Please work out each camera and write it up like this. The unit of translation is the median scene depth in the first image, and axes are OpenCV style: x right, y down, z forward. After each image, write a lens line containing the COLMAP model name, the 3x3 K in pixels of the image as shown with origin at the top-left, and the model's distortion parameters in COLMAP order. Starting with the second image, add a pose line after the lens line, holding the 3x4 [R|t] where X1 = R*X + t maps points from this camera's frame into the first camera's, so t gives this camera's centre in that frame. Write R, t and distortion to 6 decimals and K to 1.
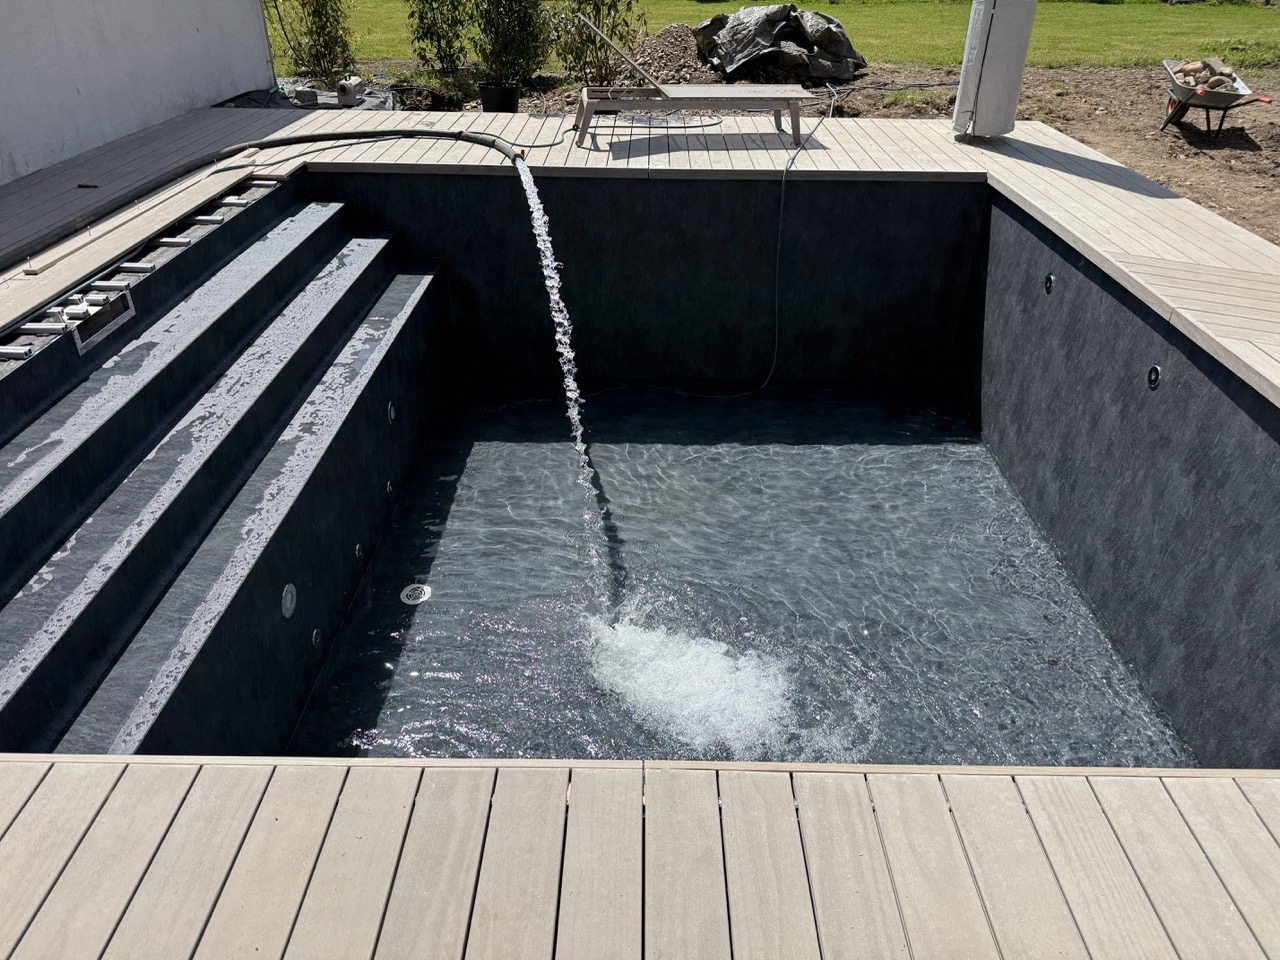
lens RADIAL K [[905.7, 0, 632.6], [0, 905.7, 485.7], [0, 0, 1]] dist [0.039972, -0.047800]
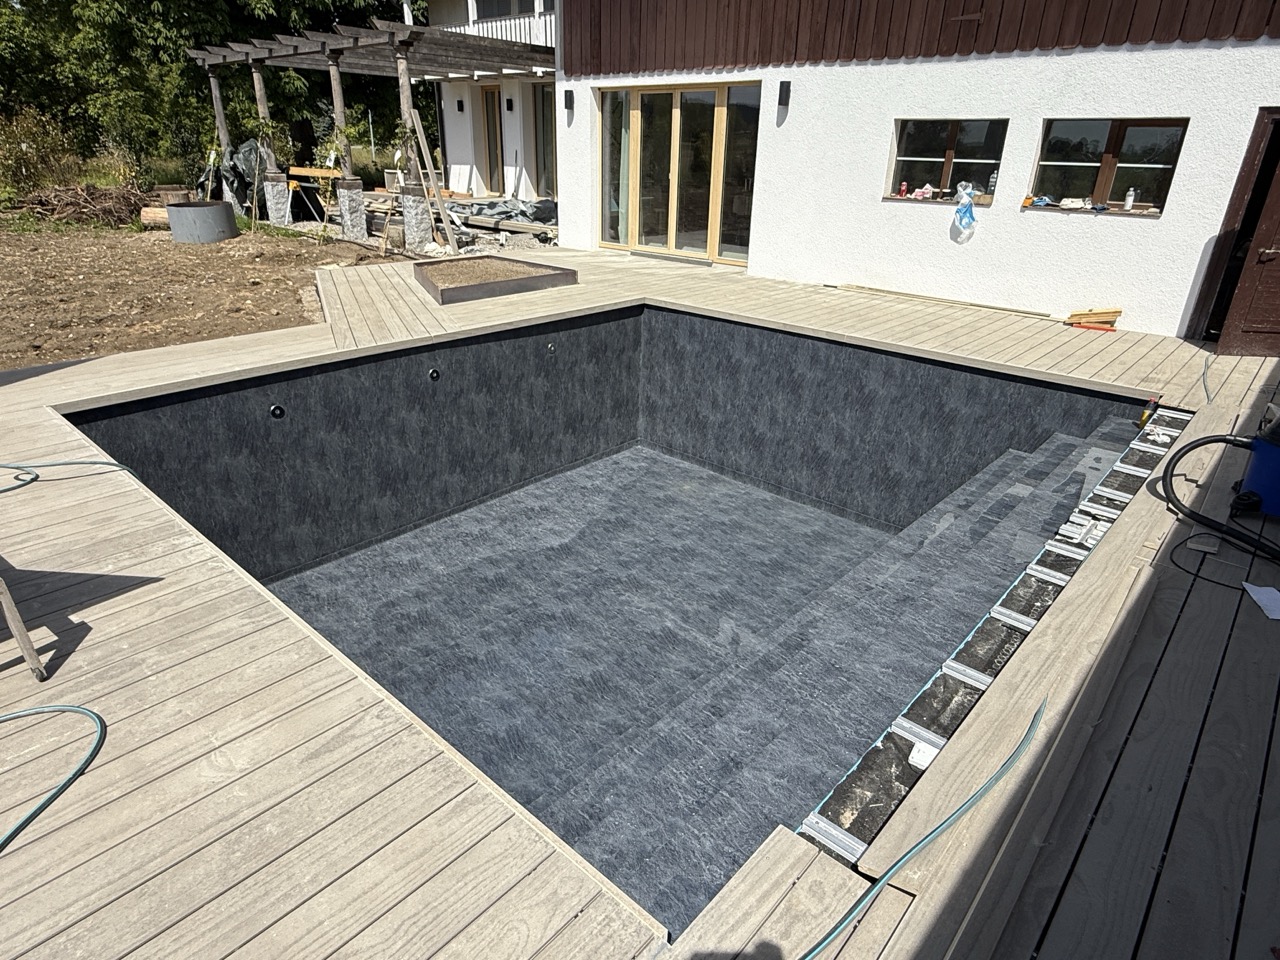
lens RADIAL K [[751.1, 0, 640.0], [0, 751.1, 480.0], [0, 0, 1]] dist [-0.002283, -0.000012]
pose [[-0.753789, -0.294218, 0.587570, -0.573538], [0.317973, 0.619193, 0.717979, -0.790940], [-0.575061, 0.728036, -0.373187, 1.252318]]
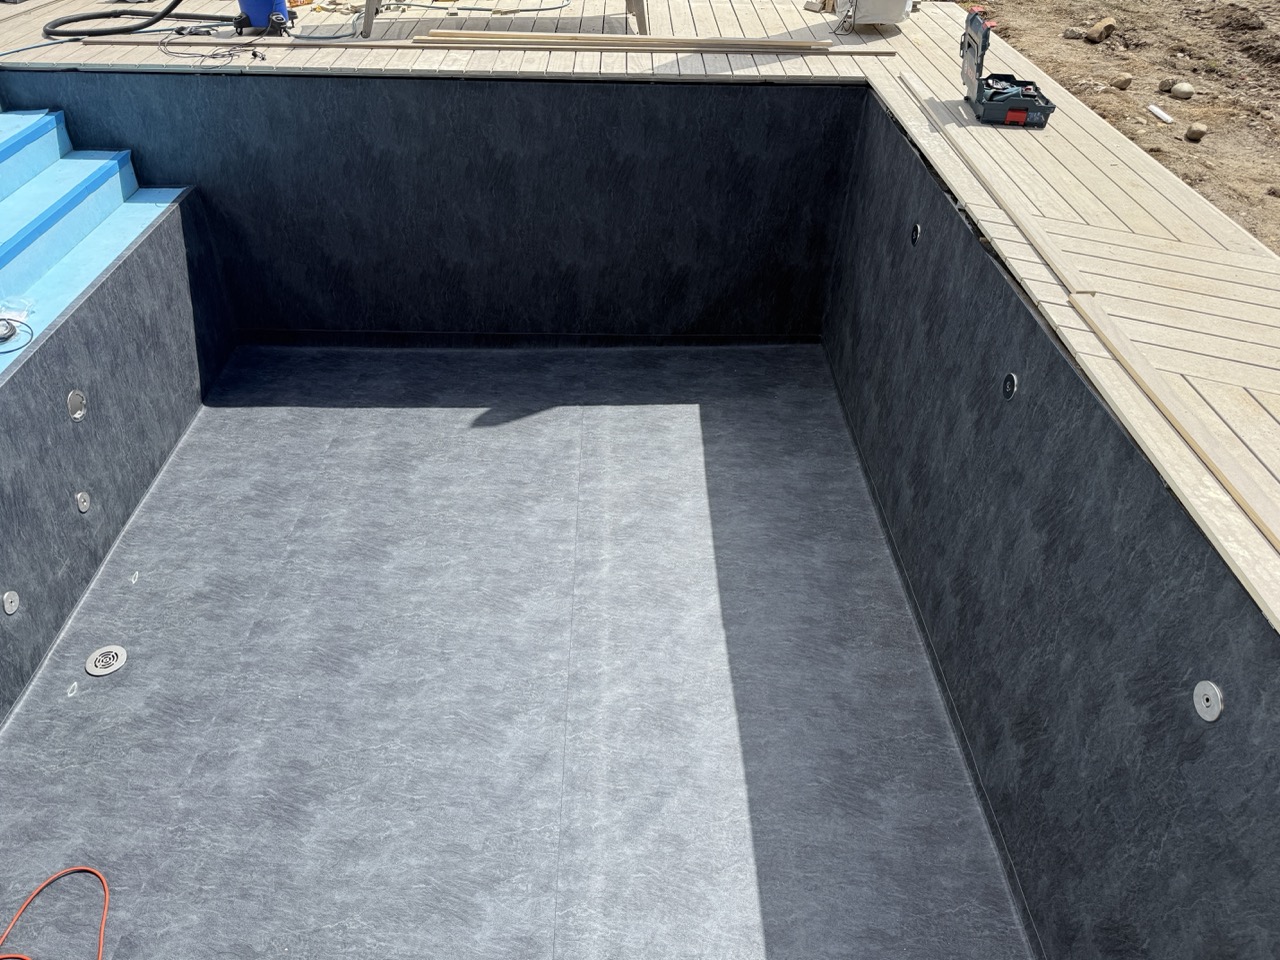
lens RADIAL K [[893.3, 0, 653.9], [0, 893.3, 492.2], [0, 0, 1]] dist [-0.003585, -0.001815]
pose [[0.998920, -0.013965, 0.044325, 0.207870], [0.007846, 0.990769, 0.135334, -0.115114], [-0.045806, -0.134840, 0.989808, 0.234855]]
